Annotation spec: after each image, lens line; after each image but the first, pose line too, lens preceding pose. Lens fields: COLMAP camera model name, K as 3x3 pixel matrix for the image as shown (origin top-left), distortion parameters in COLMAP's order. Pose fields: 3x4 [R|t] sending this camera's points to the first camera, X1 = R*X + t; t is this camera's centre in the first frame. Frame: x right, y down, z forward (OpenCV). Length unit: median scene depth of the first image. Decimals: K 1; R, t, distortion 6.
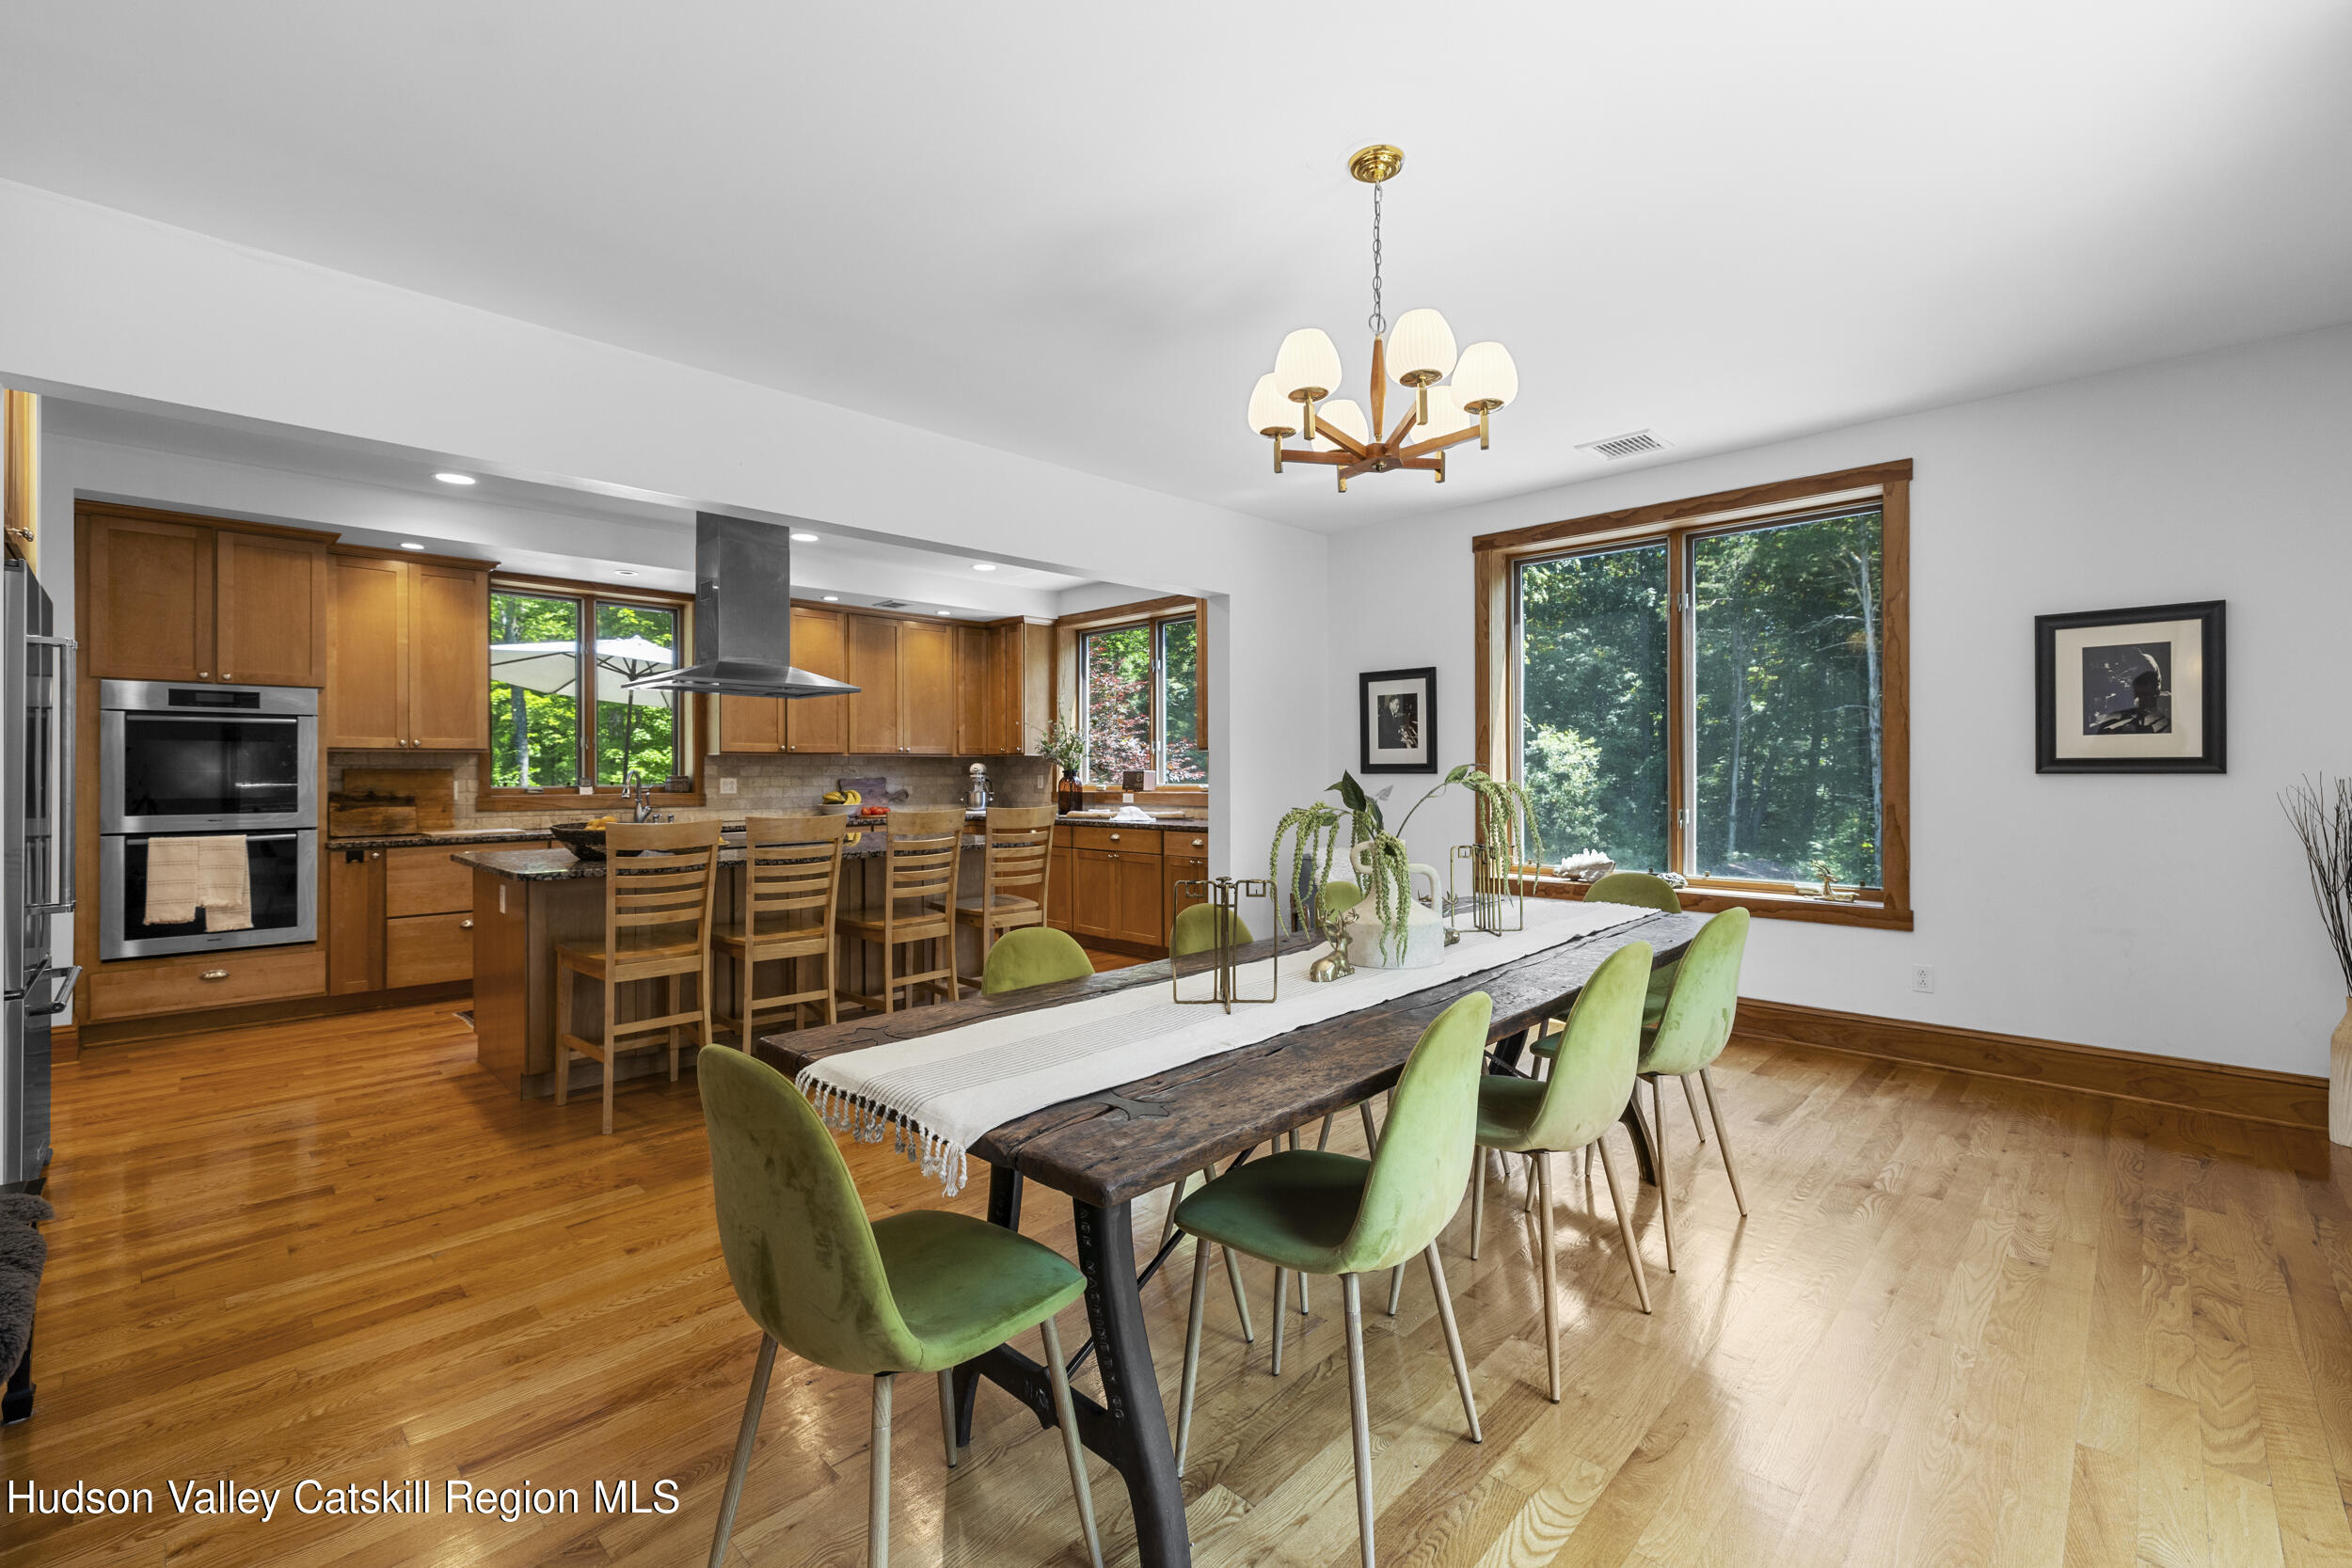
lens RADIAL K [[997.4, 0, 1193.0], [0, 997.4, 768.0], [0, 0, 1]] dist [0.002923, 0.000324]
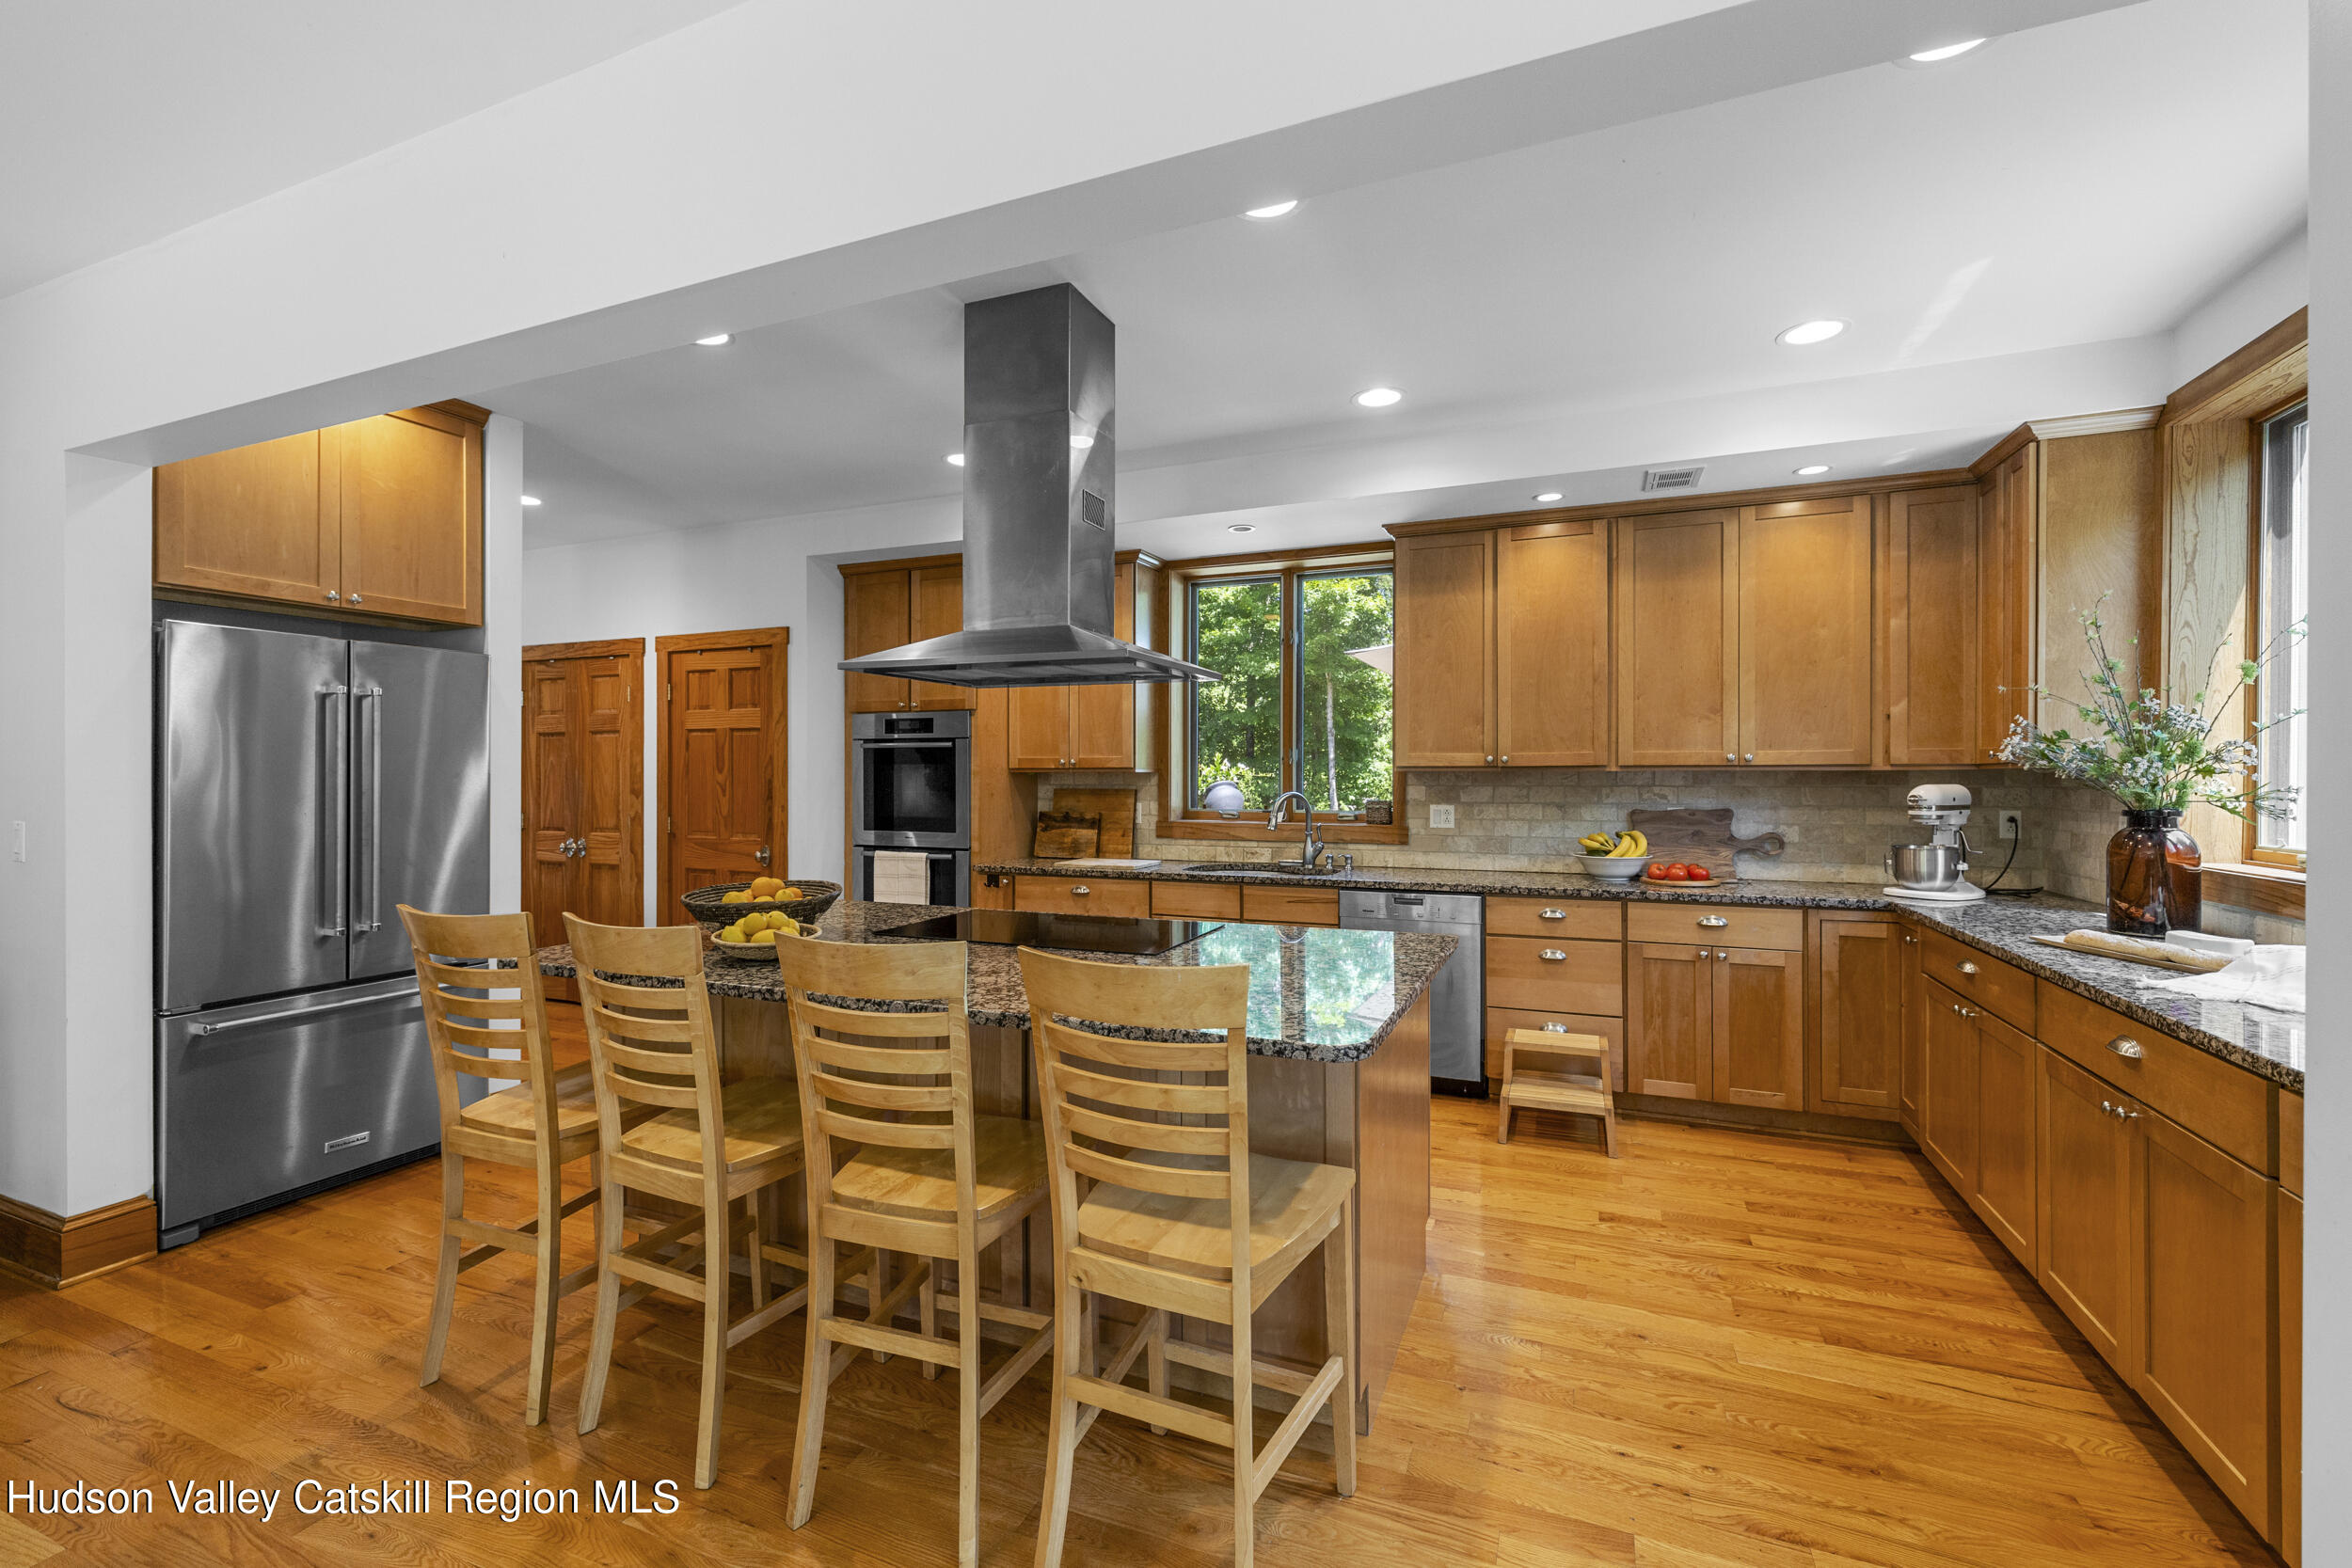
lens RADIAL K [[997.4, 0, 1173.9], [0, 997.4, 773.8], [0, 0, 1]] dist [0.002923, 0.000324]
pose [[0.357698, 0.005312, -0.933822, 0.092756], [0.003813, 0.999967, 0.007149, -0.015776], [0.933830, -0.006118, 0.357666, 0.577770]]
